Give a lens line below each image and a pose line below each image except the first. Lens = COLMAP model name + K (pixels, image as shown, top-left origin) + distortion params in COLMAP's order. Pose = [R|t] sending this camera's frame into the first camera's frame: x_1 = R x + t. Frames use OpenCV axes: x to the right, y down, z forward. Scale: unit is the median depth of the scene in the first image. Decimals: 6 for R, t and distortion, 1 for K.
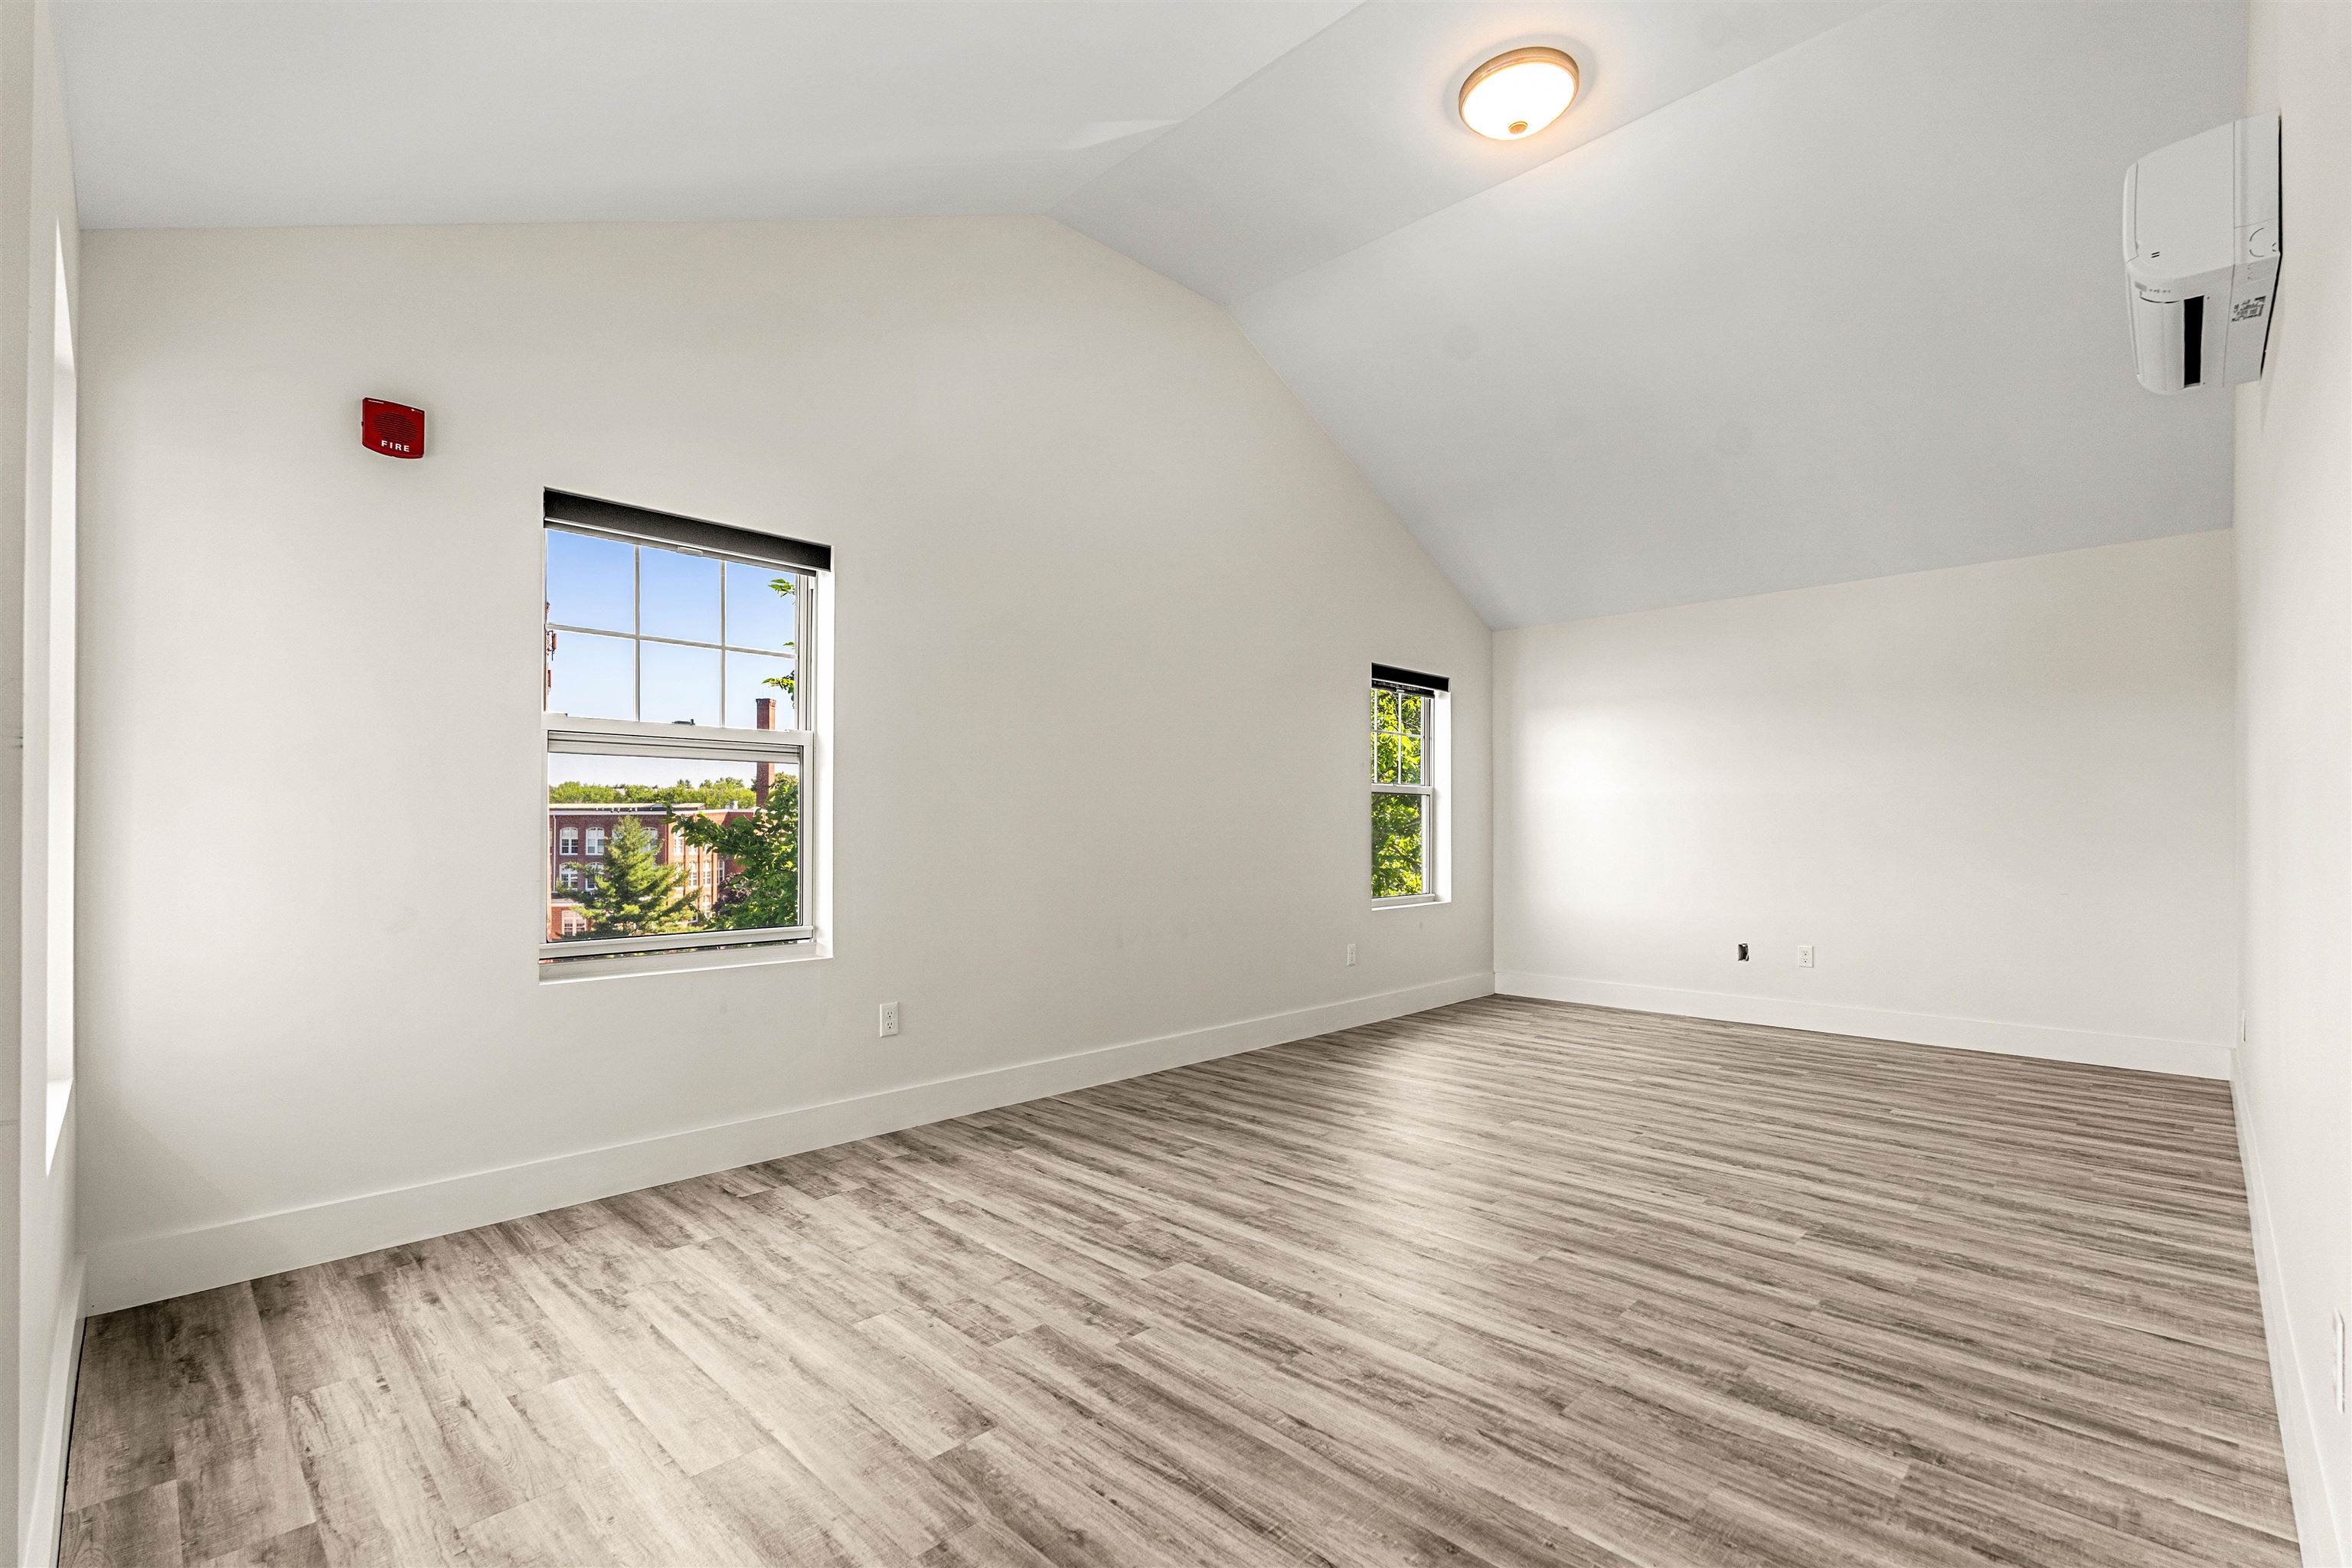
lens RADIAL K [[1036.2, 0, 1175.4], [0, 1036.2, 833.5], [0, 0, 1]] dist [-0.000356, 0.000895]
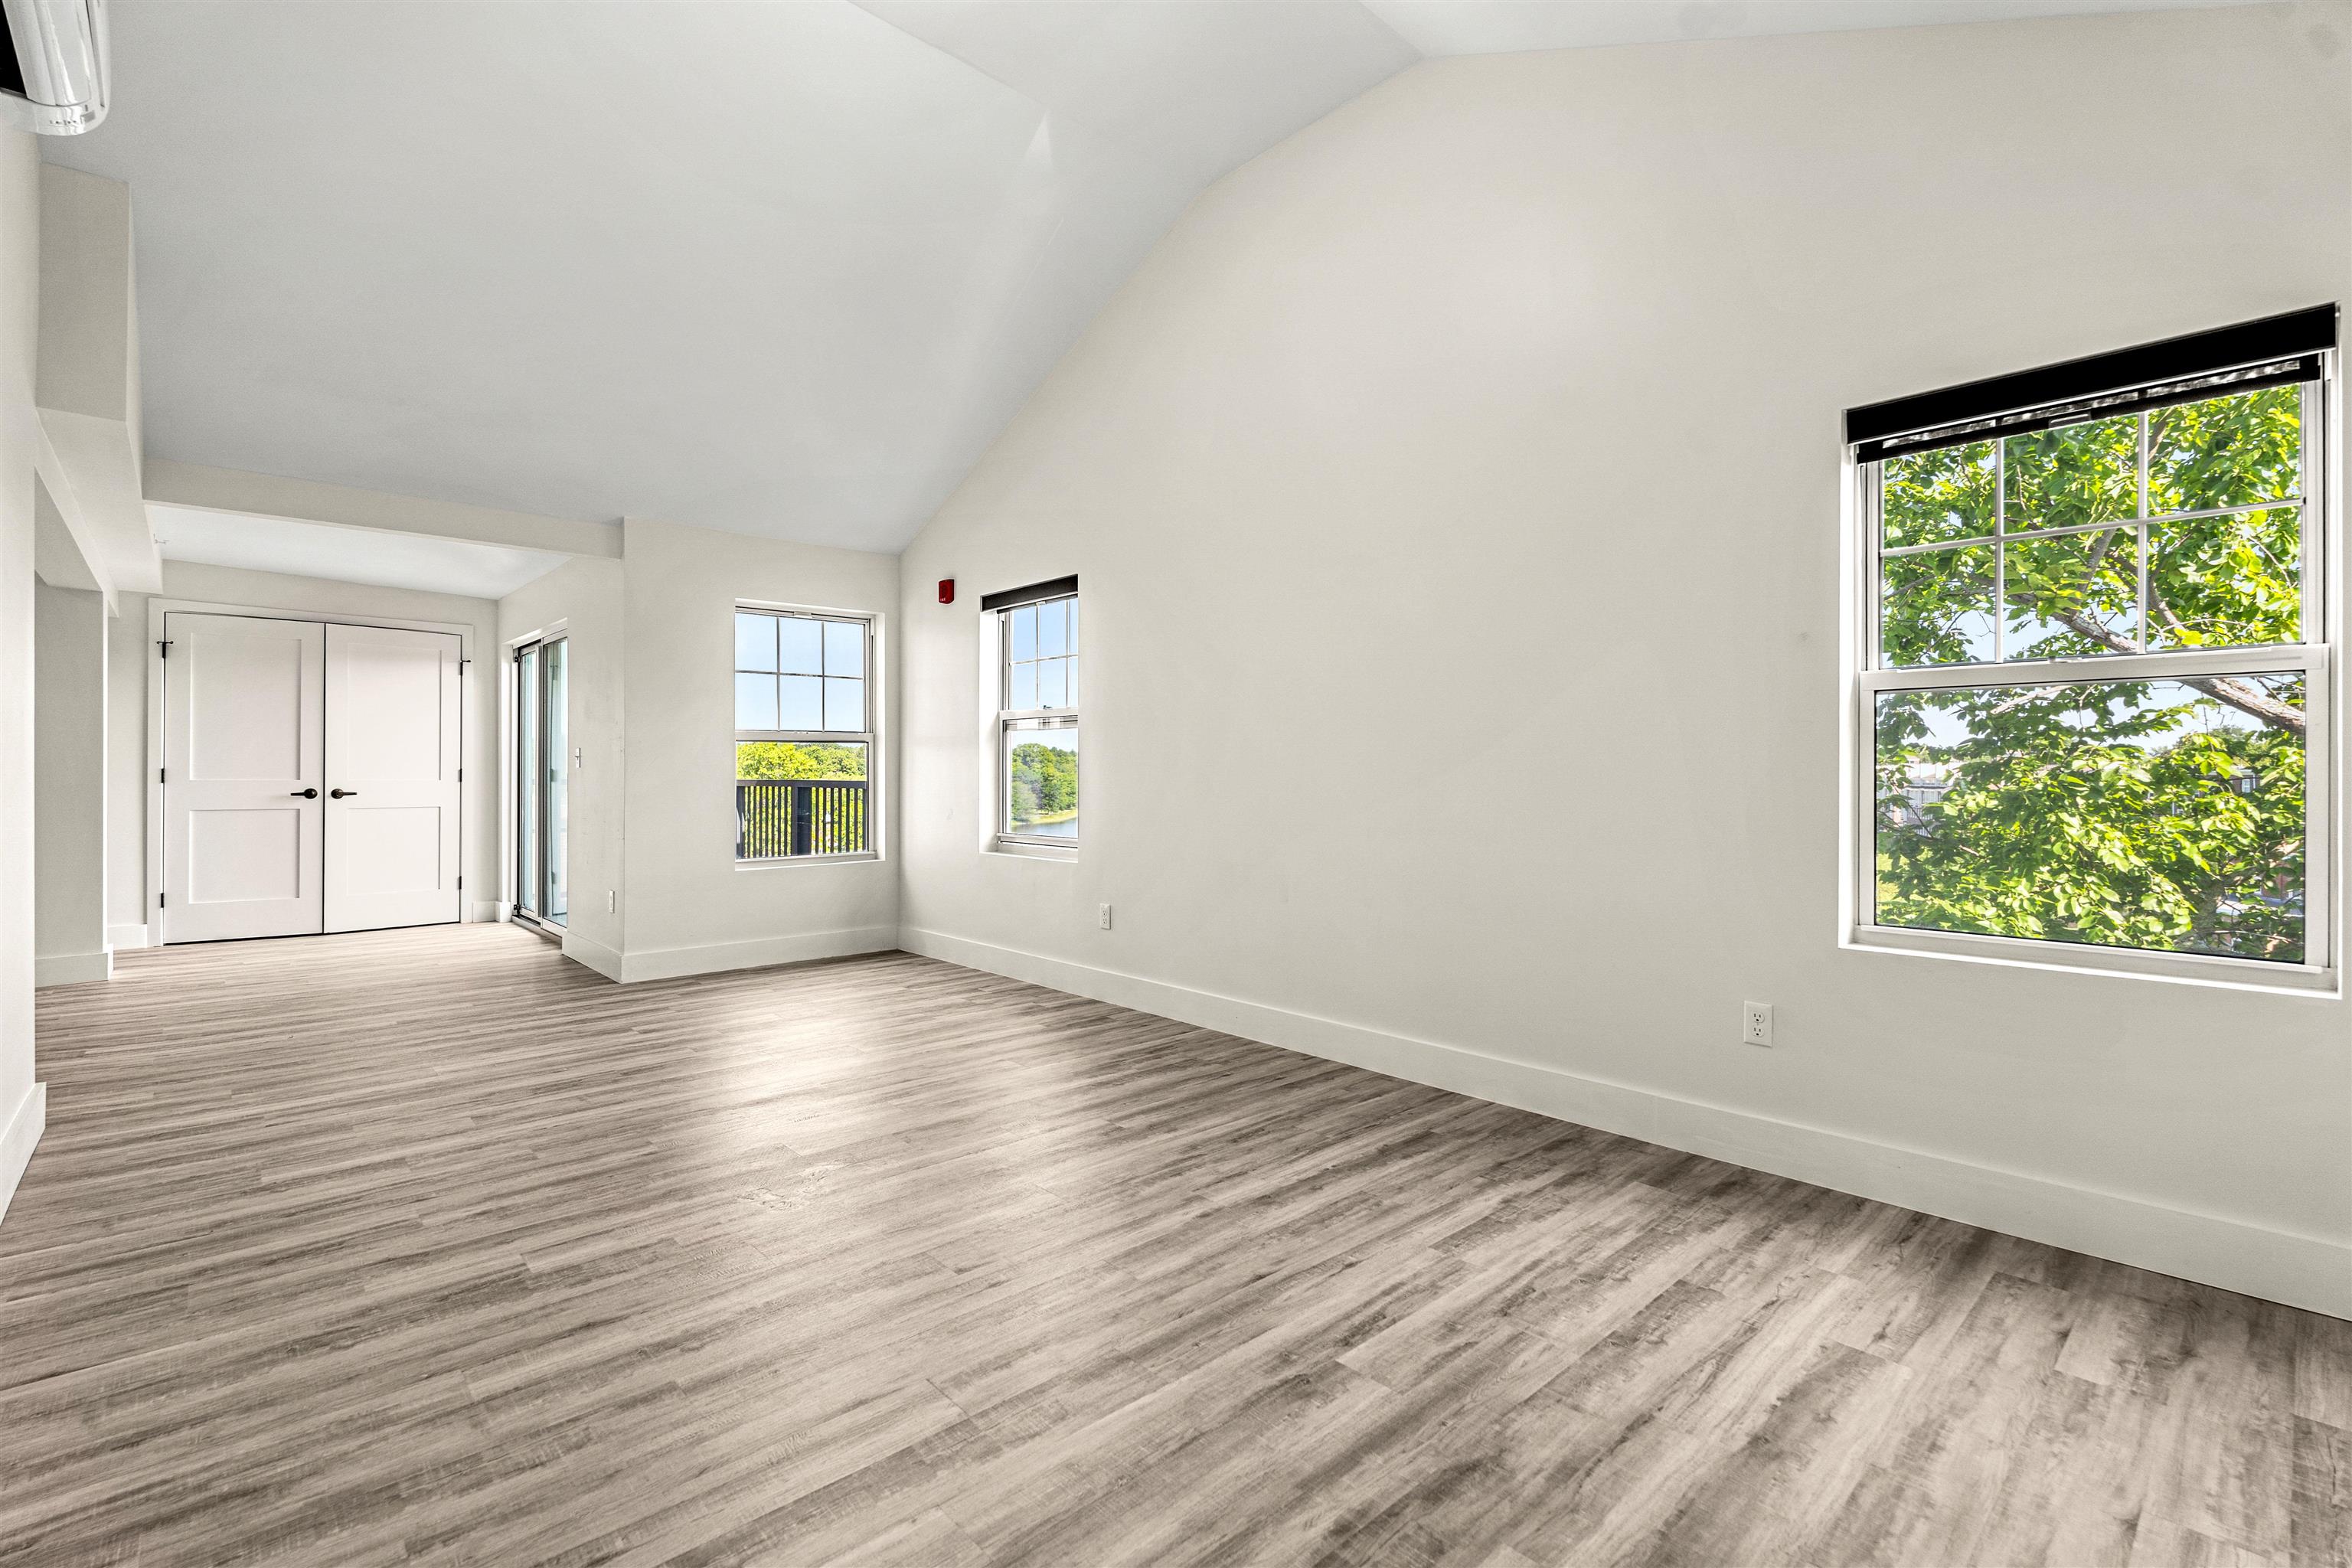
lens RADIAL K [[1046.4, 0, 1203.7], [0, 1046.4, 773.4], [0, 0, 1]] dist [-0.001917, -0.000084]
pose [[-0.029298, -0.003696, -0.999564, 1.324301], [-0.005404, 0.999979, -0.003540, 0.000417], [0.999556, 0.005298, -0.029318, 1.456089]]
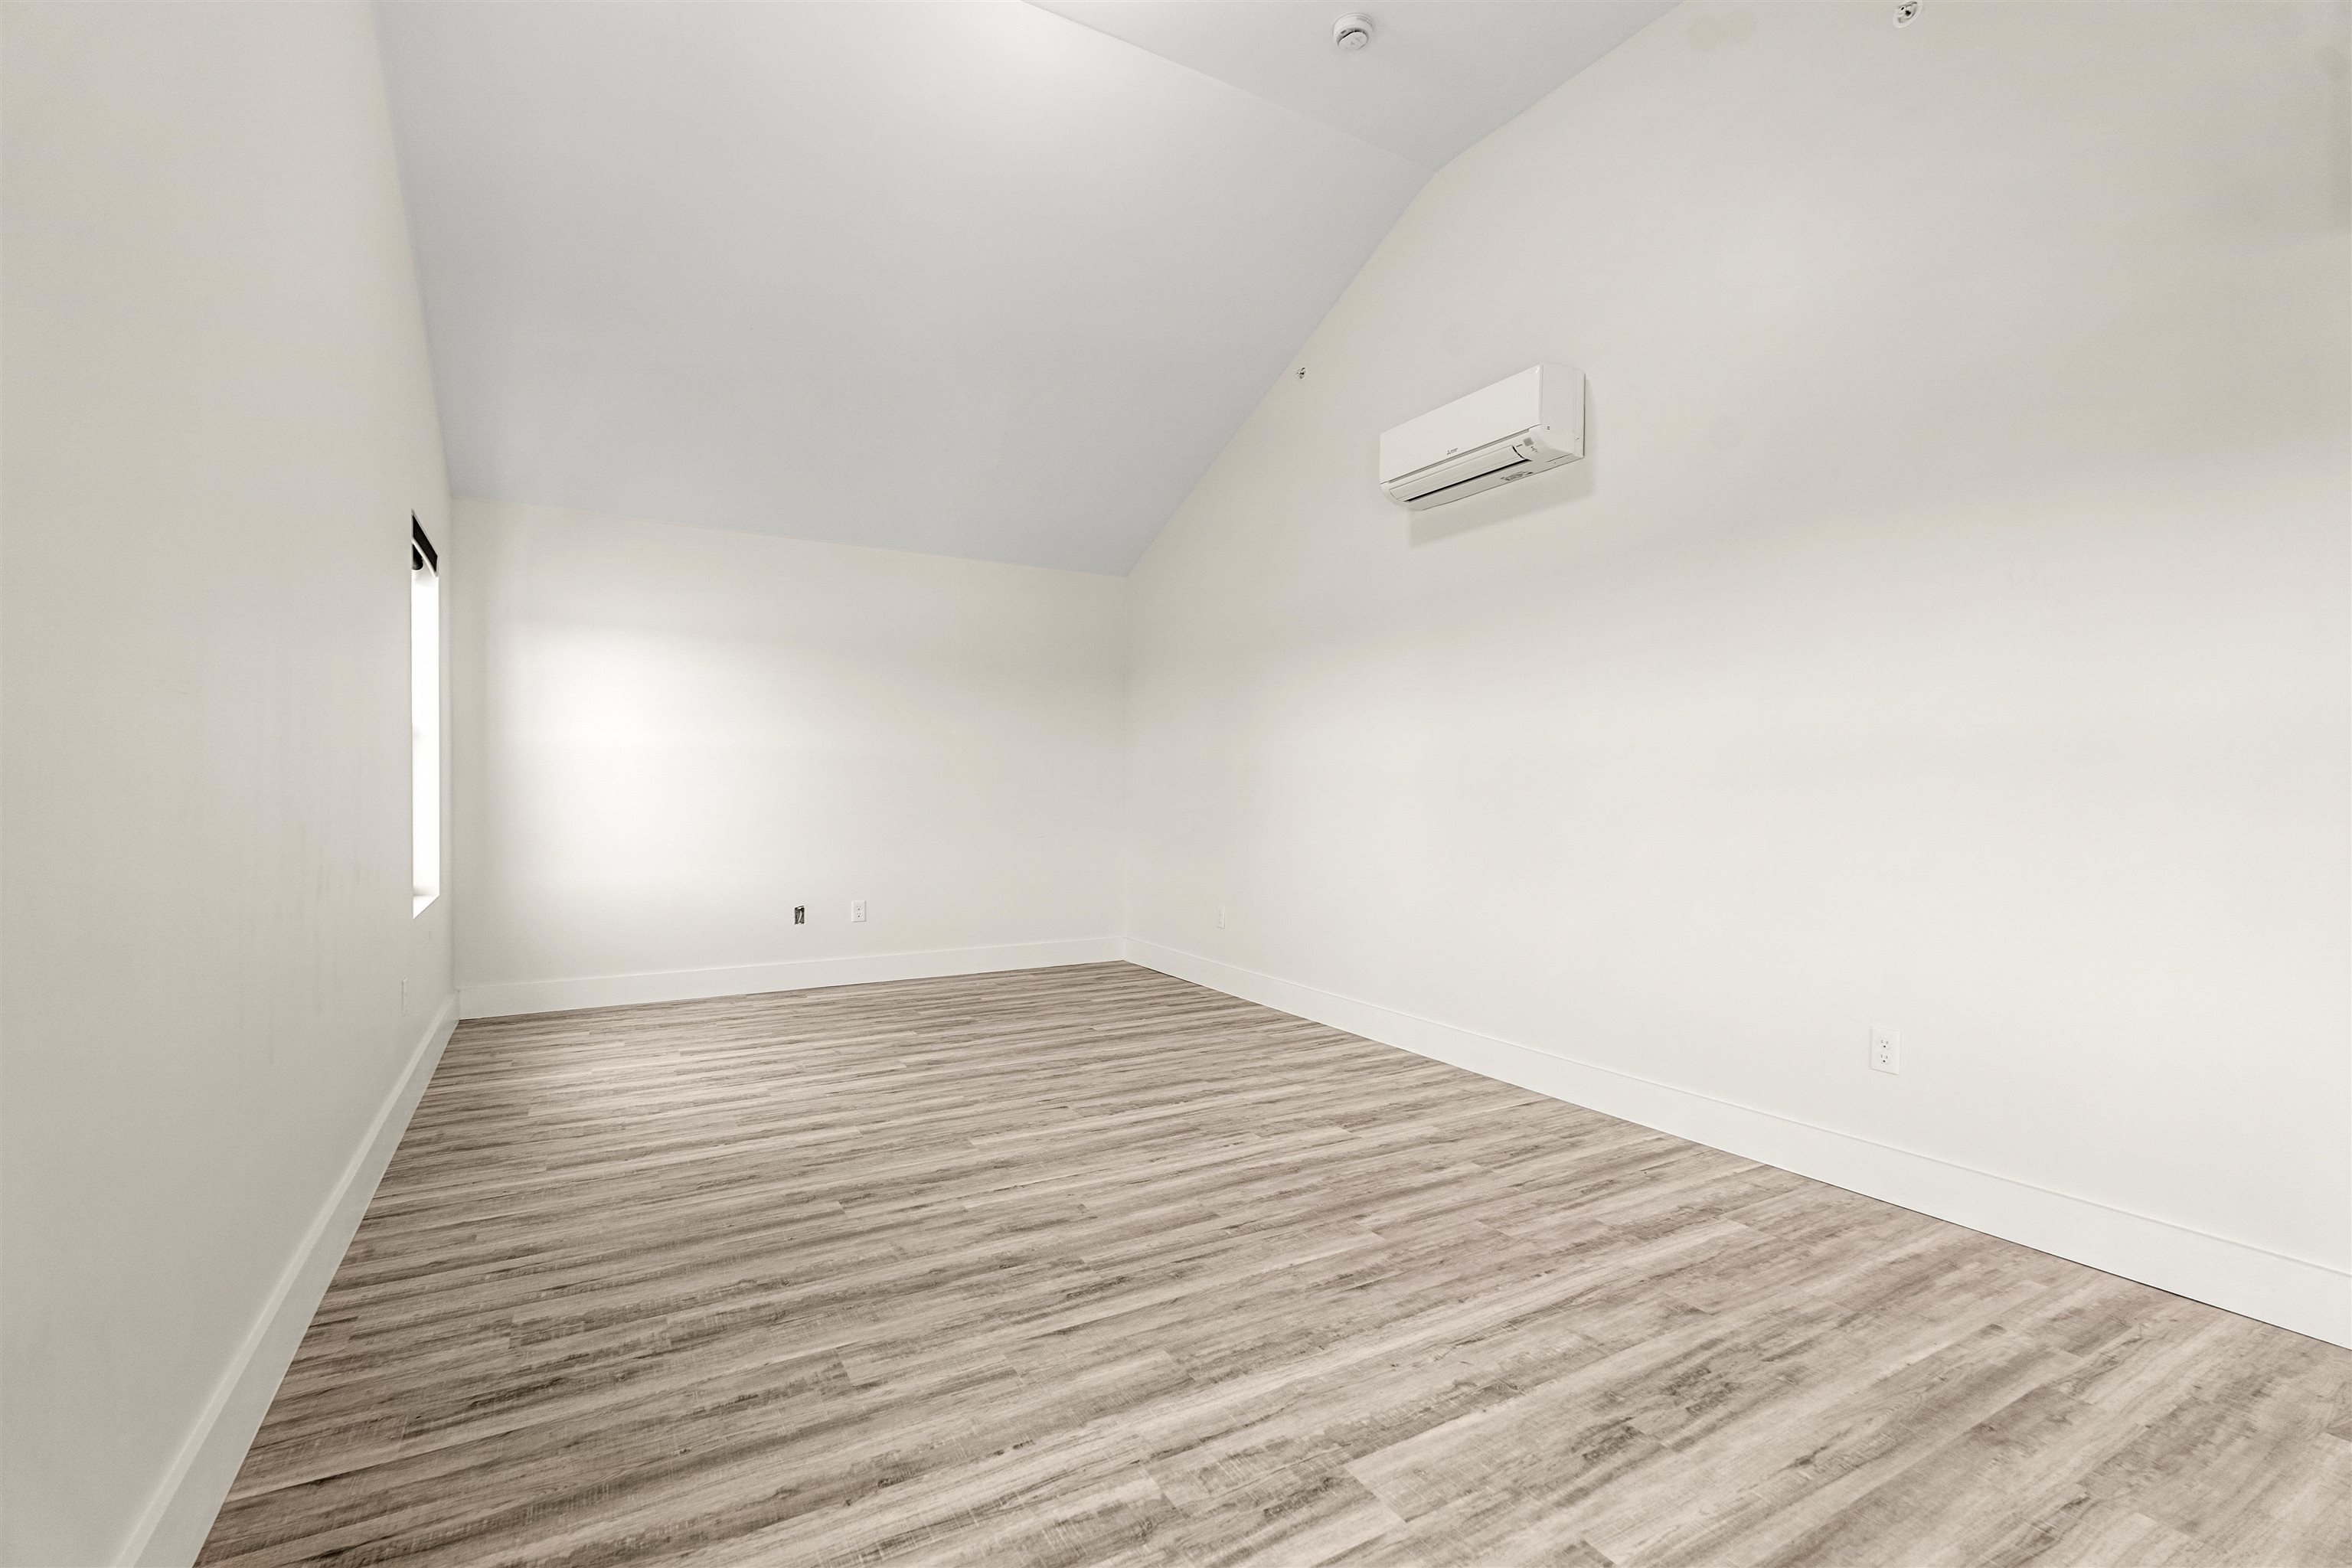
lens RADIAL K [[1046.1, 0, 1178.7], [0, 1046.1, 789.9], [0, 0, 1]] dist [-0.000298, 0.000017]
pose [[0.266847, -0.001169, 0.963738, -0.556780], [0.000244, 0.999999, 0.001145, -0.001357], [-0.963739, -0.000070, 0.266847, 0.811448]]
